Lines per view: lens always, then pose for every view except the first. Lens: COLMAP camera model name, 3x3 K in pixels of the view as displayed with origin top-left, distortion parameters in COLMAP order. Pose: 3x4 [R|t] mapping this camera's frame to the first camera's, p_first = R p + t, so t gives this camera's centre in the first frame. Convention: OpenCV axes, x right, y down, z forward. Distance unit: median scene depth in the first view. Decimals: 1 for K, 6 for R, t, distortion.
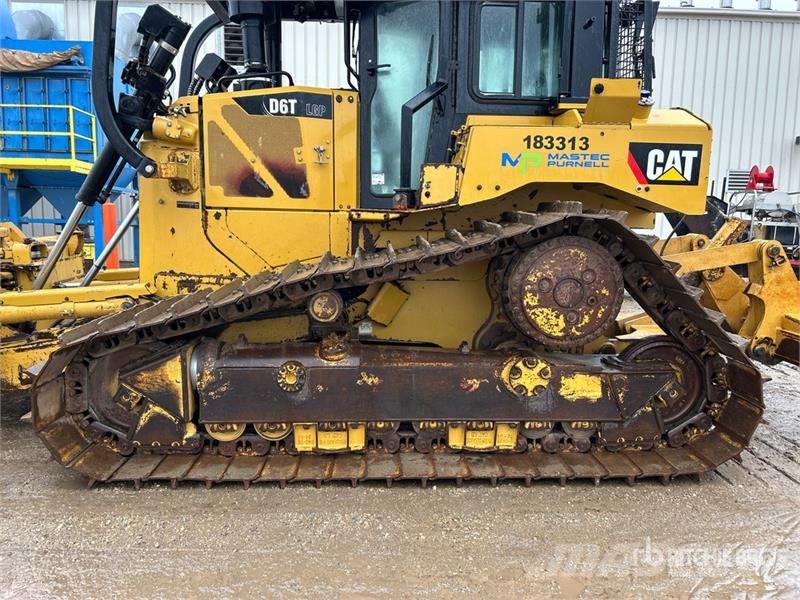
lens RADIAL K [[600.4, 0, 410.7], [0, 600.4, 296.1], [0, 0, 1]] dist [0.054268, -0.060057]
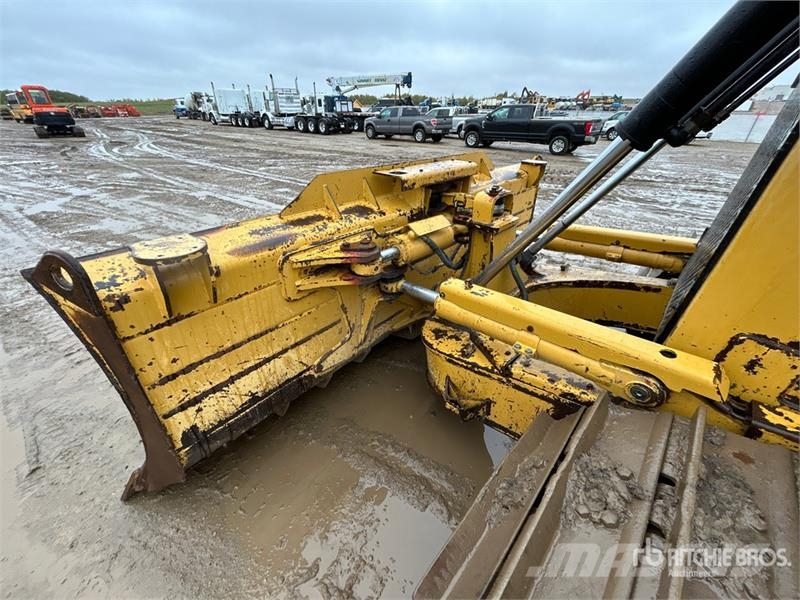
lens RADIAL K [[323.5, 0, 400.4], [0, 323.5, 298.3], [0, 0, 1]] dist [-0.001435, 0.000088]
pose [[0.690401, 0.370661, -0.621255, -0.514741], [-0.122904, 0.906379, 0.404192, -0.137102], [0.712910, -0.202700, 0.671321, 0.771765]]
